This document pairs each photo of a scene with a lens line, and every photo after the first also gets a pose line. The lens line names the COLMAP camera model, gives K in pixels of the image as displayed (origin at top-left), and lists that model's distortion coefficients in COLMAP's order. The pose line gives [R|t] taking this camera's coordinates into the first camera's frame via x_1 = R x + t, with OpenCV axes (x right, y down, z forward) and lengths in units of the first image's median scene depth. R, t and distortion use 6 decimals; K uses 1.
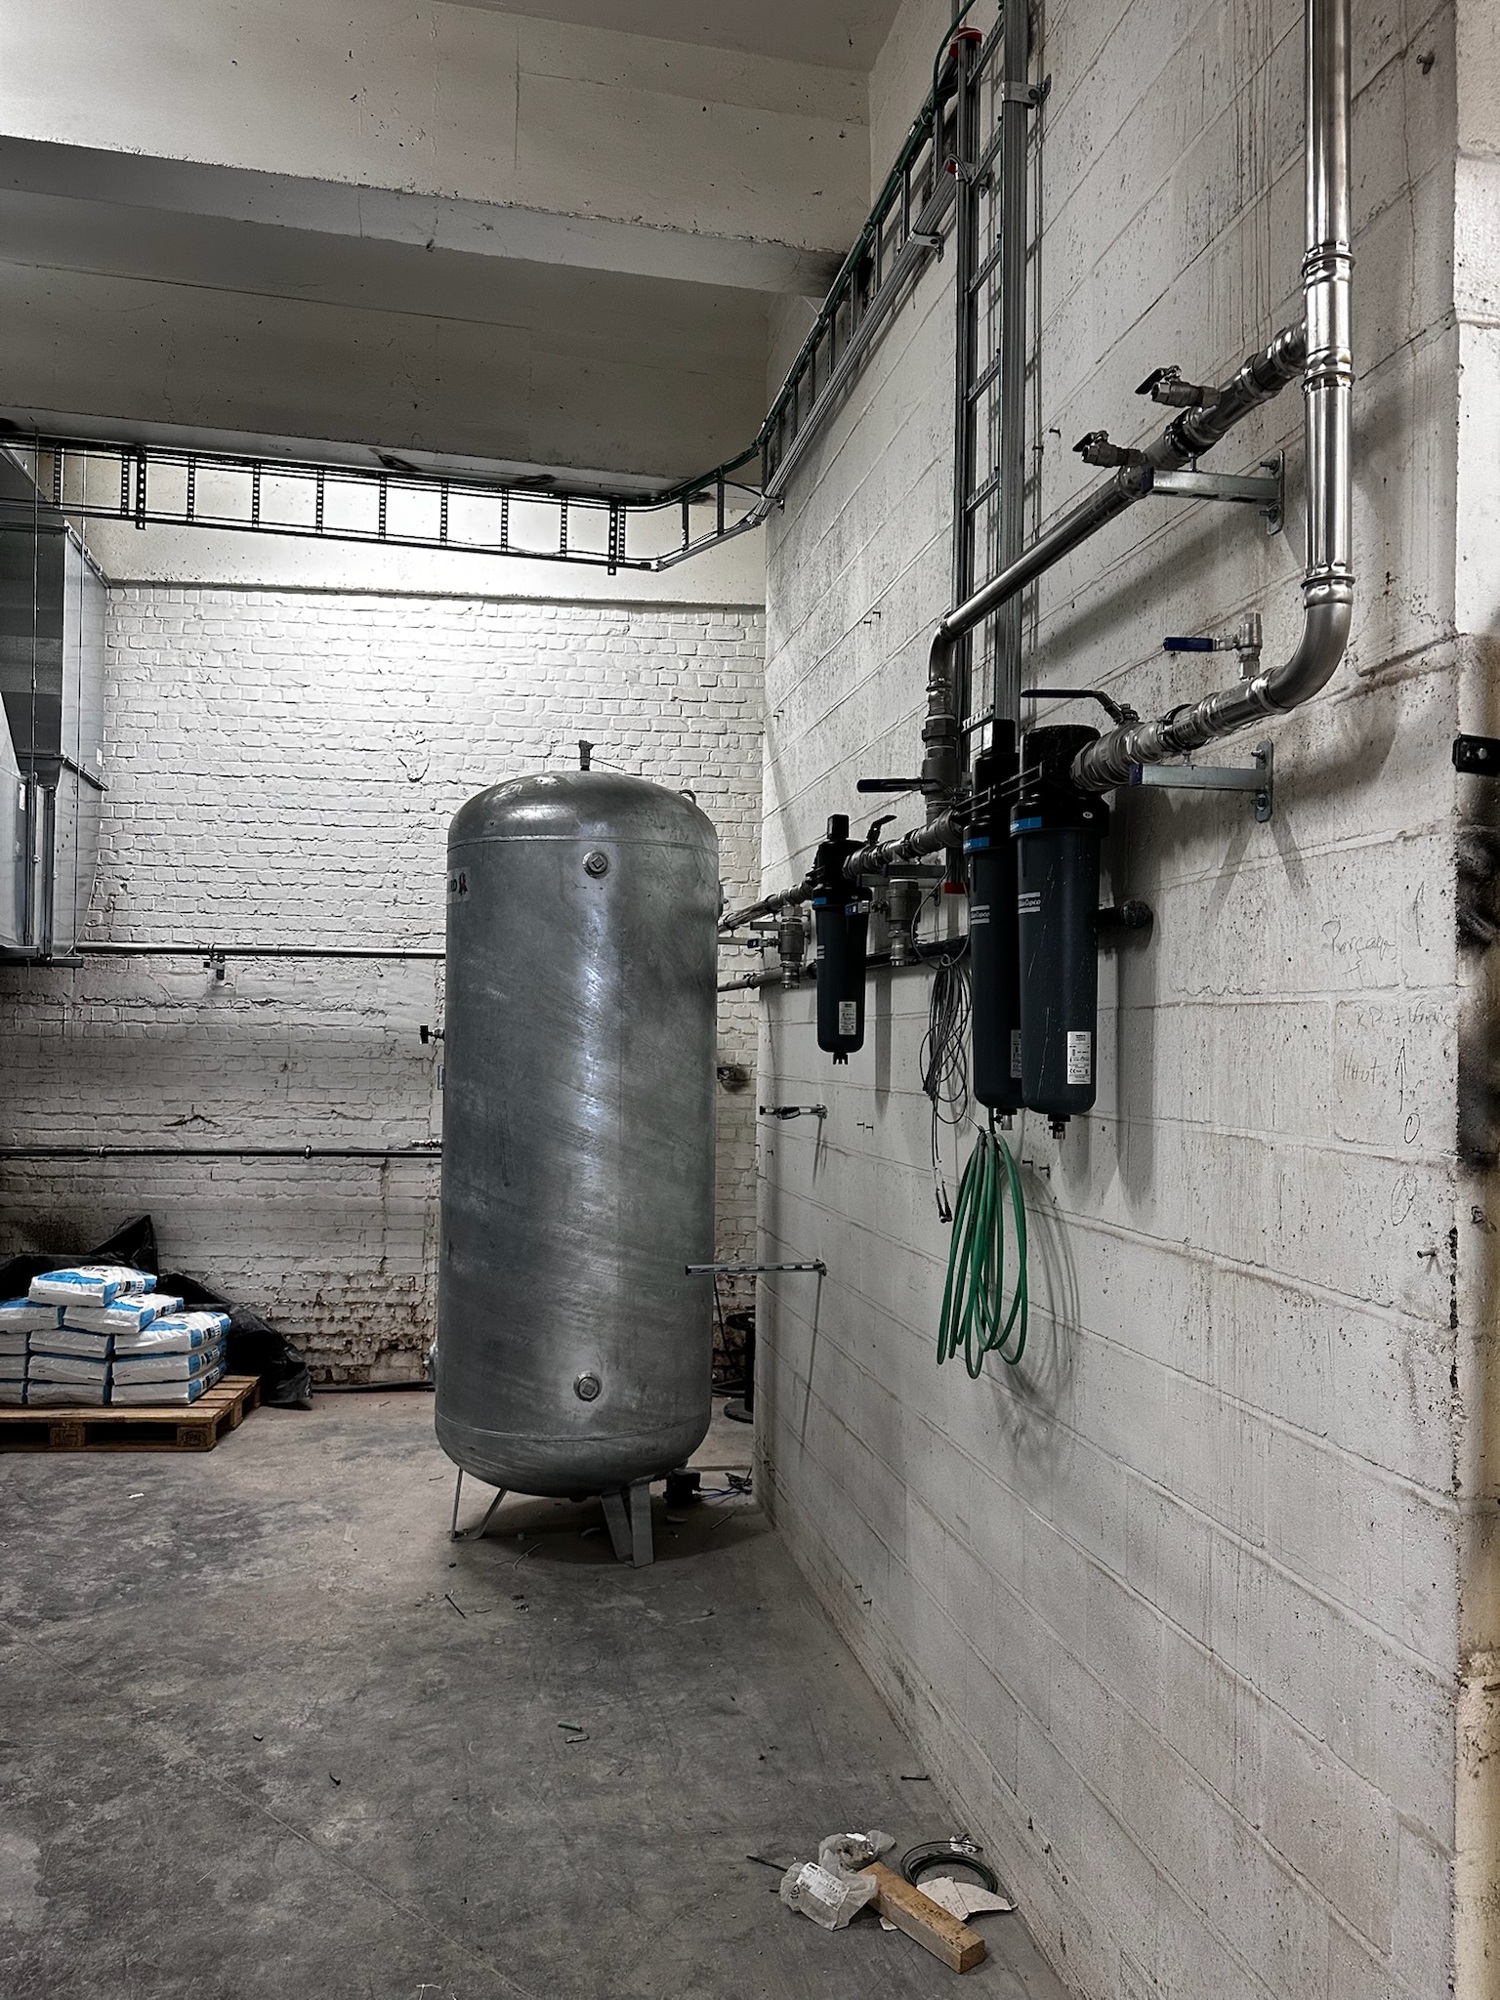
lens RADIAL K [[1400.2, 0, 743.6], [0, 1400.2, 1002.3], [0, 0, 1]] dist [0.038767, -0.049631]
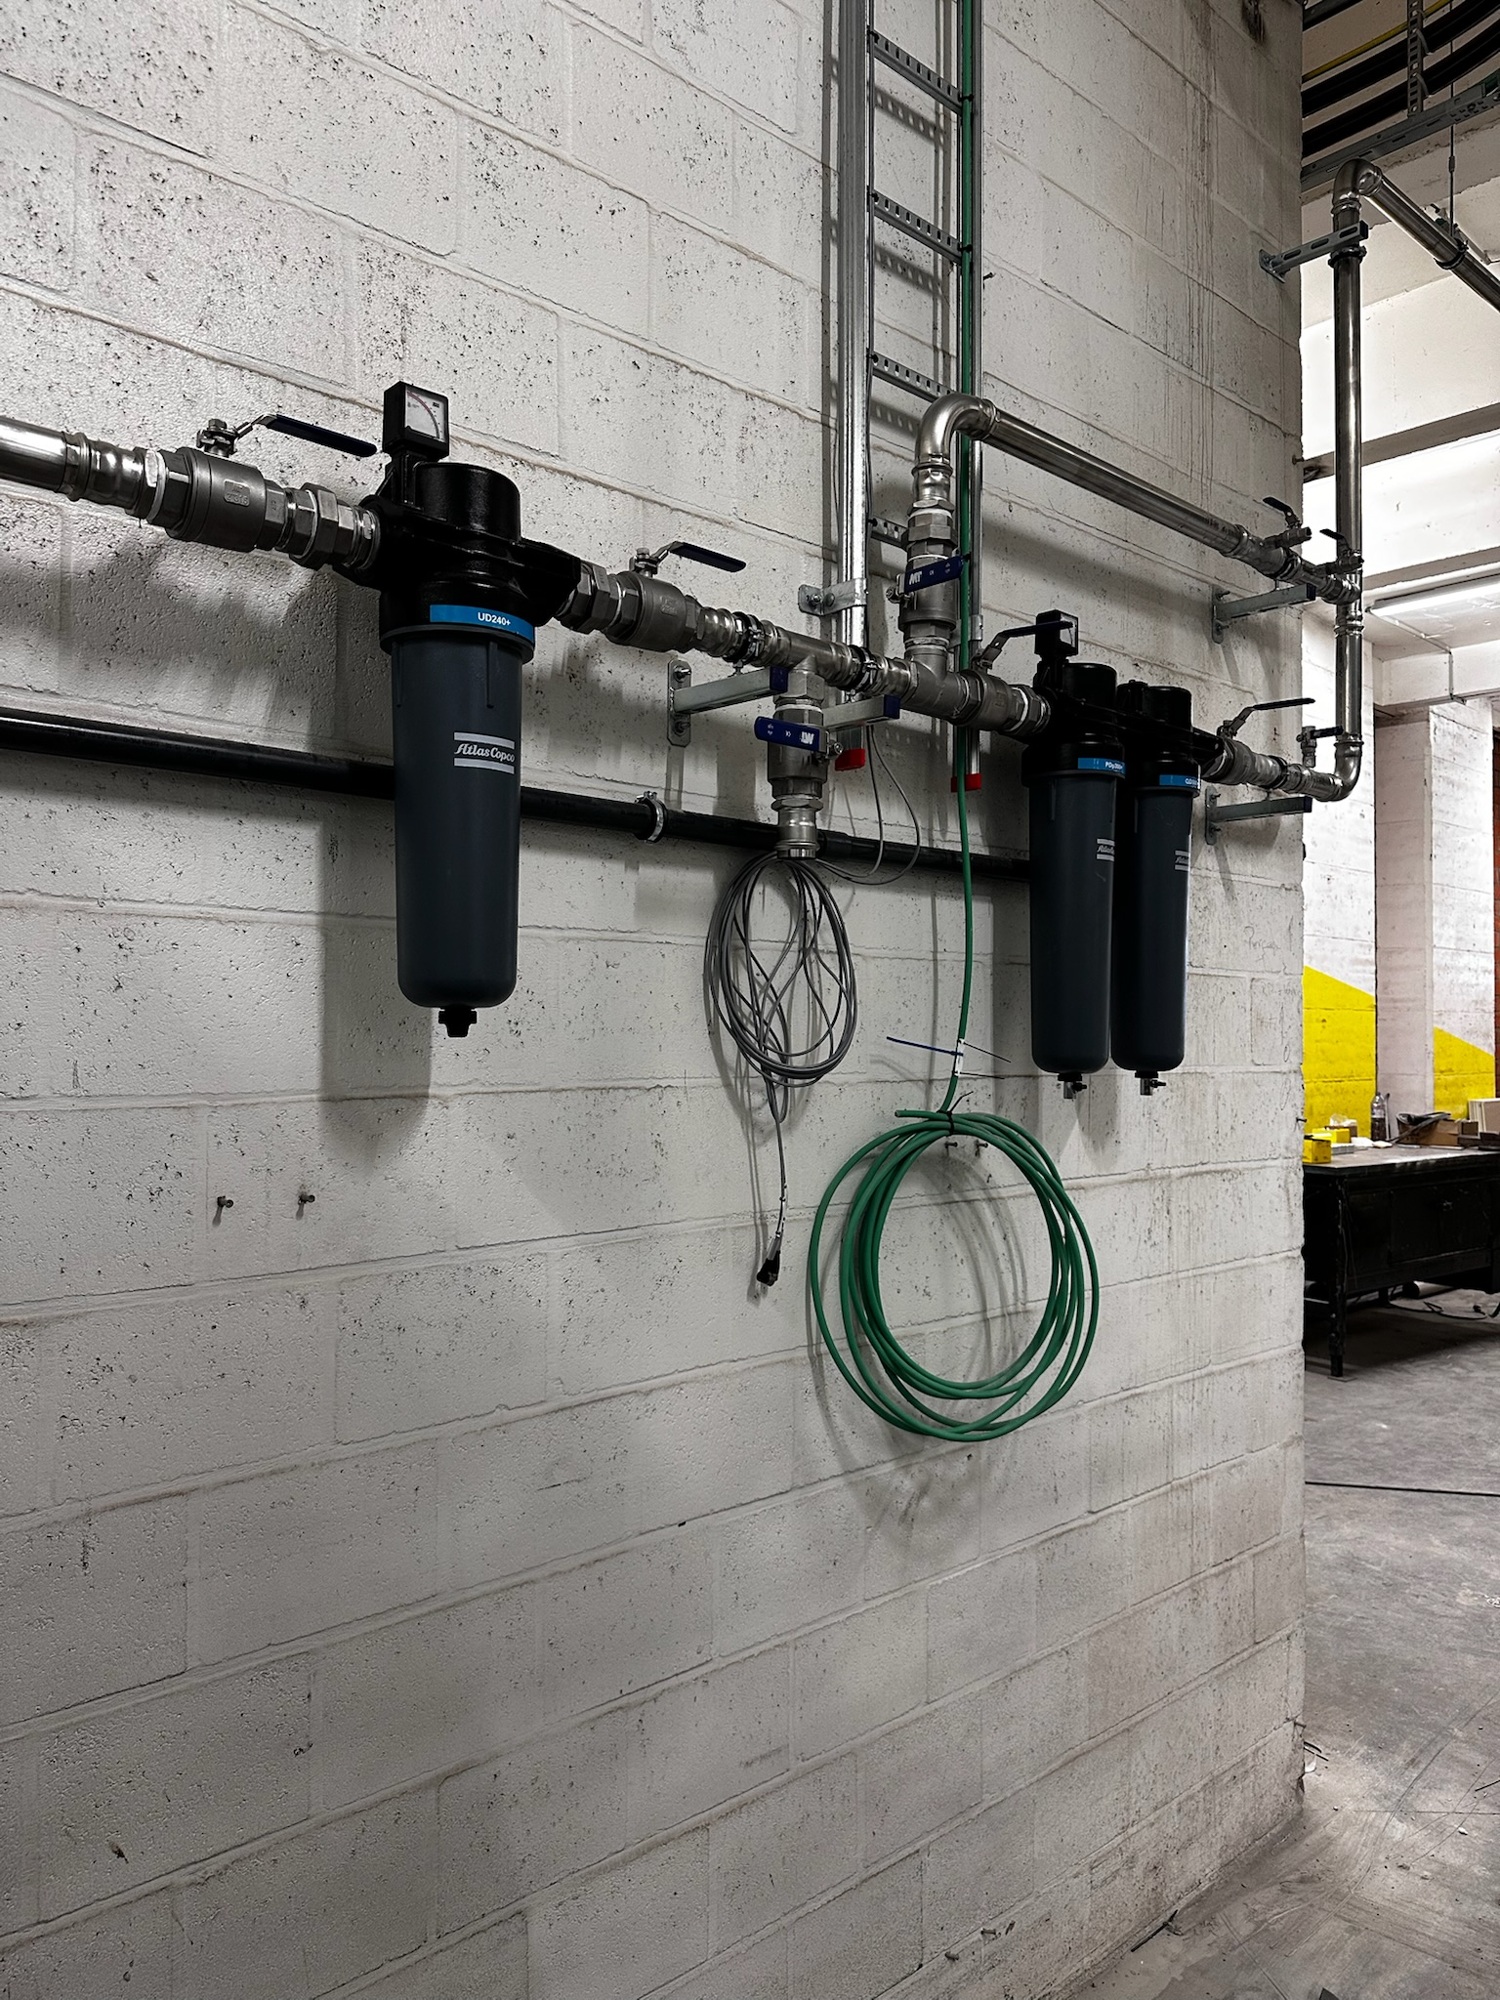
lens RADIAL K [[1400.2, 0, 738.3], [0, 1400.2, 998.1], [0, 0, 1]] dist [0.038767, -0.049631]
pose [[-0.506052, 0.002897, 0.862498, -0.234235], [-0.036887, 0.999007, -0.024998, 0.029955], [-0.861714, -0.044465, -0.505443, 0.828532]]
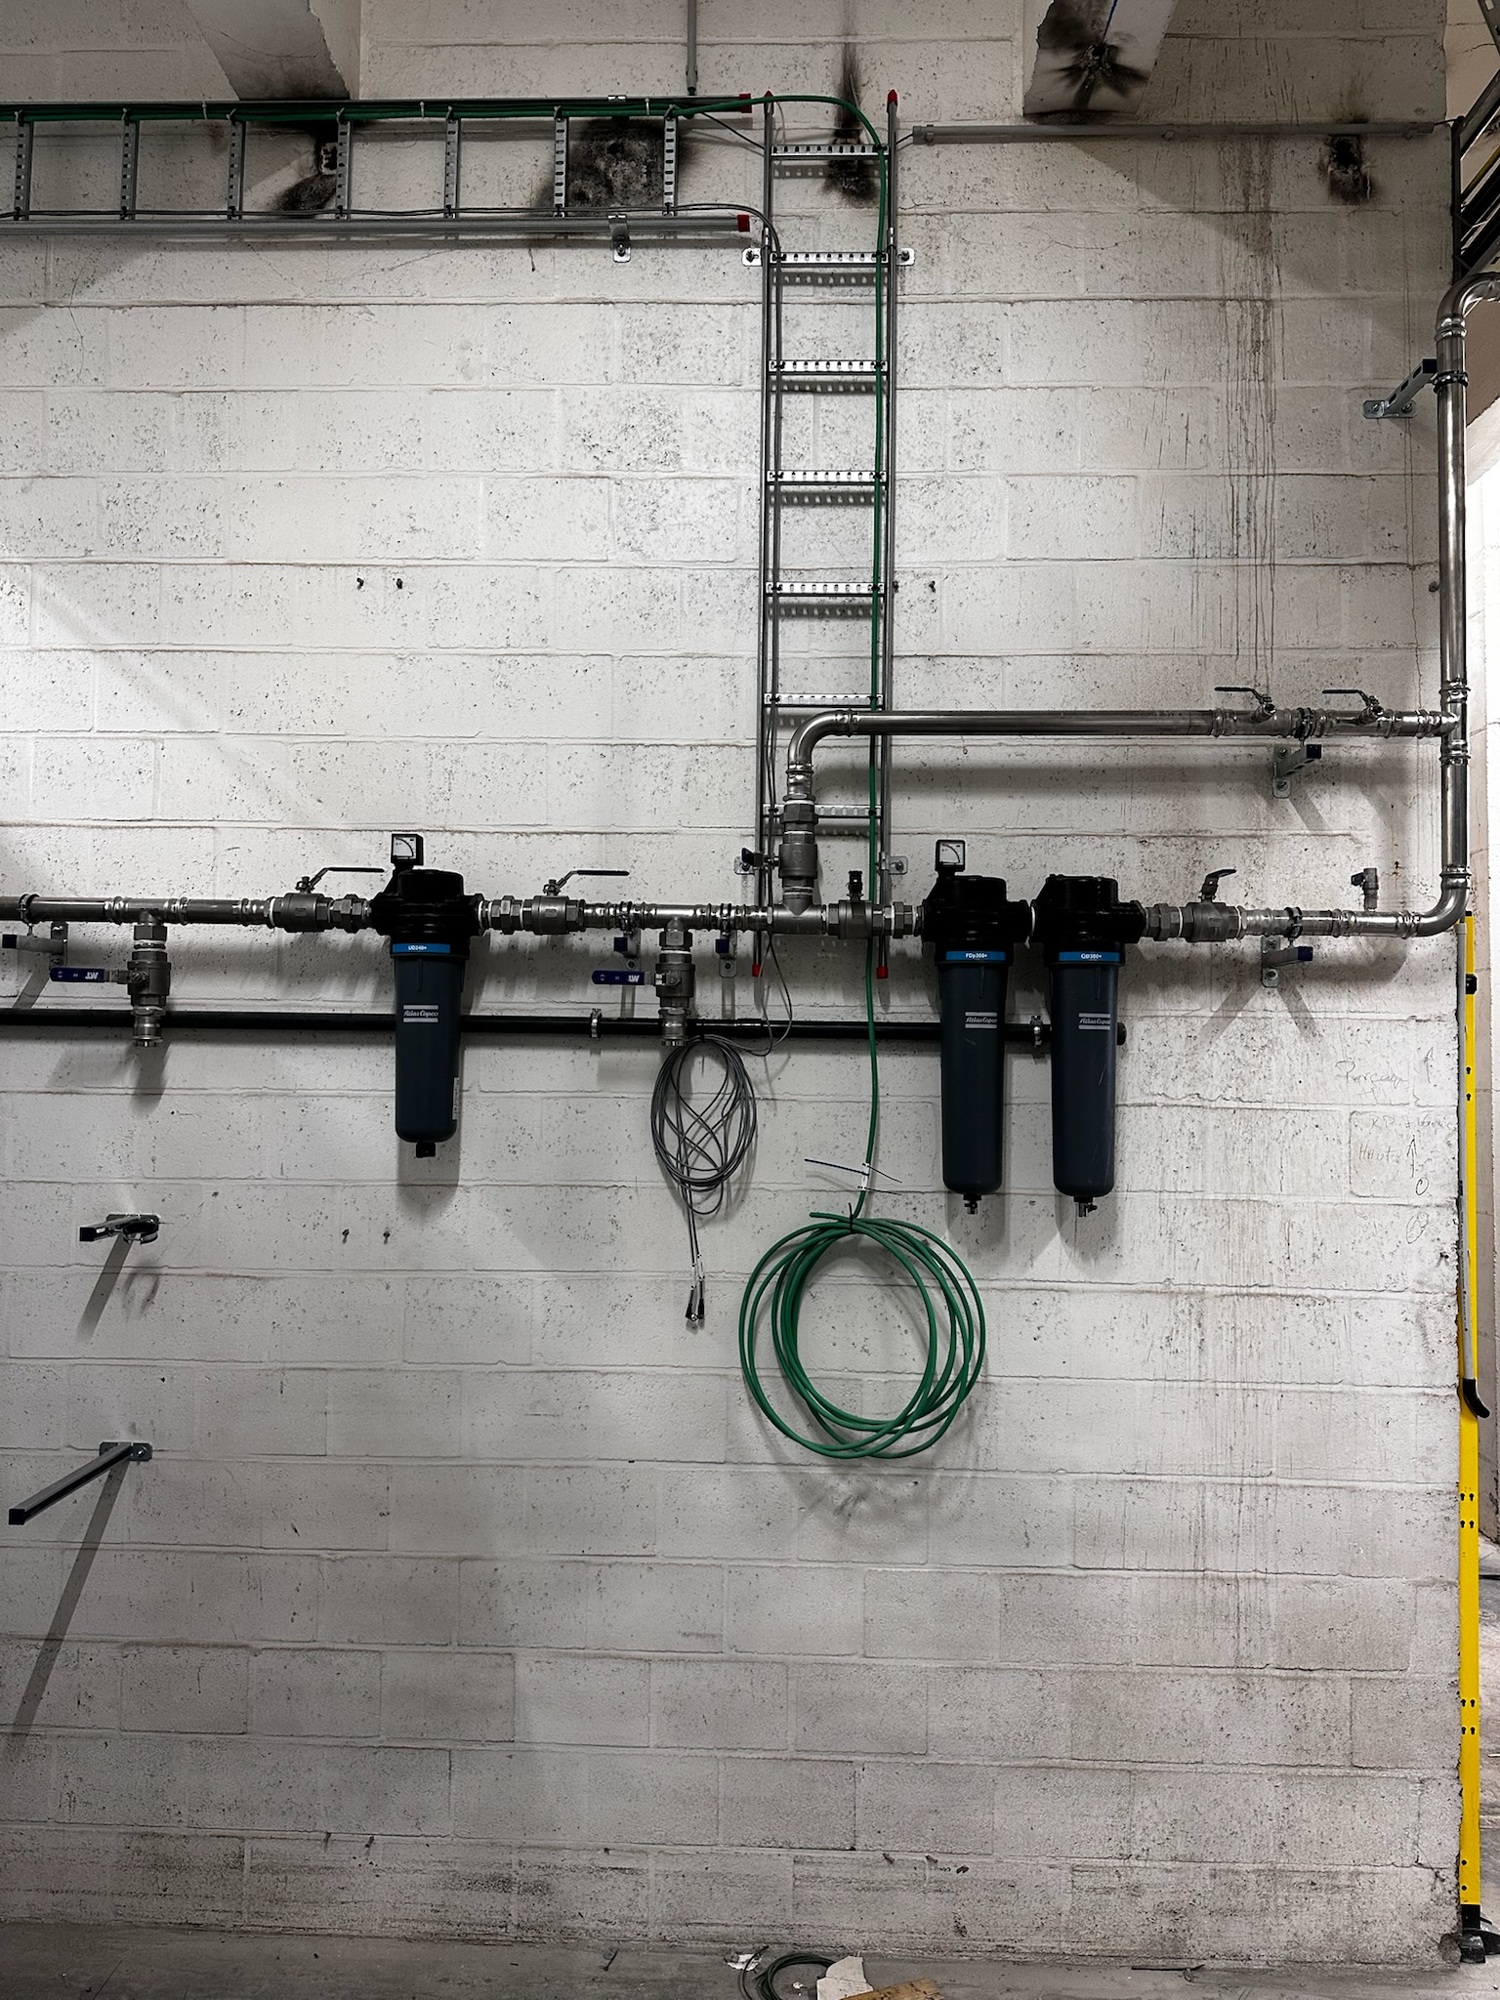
lens RADIAL K [[1400.2, 0, 746.4], [0, 1400.2, 991.9], [0, 0, 1]] dist [0.038767, -0.049631]
pose [[0.229982, 0.034522, 0.972582, -0.478250], [-0.038175, 0.998921, -0.026429, -0.024574], [-0.972446, -0.031050, 0.231052, 0.472241]]
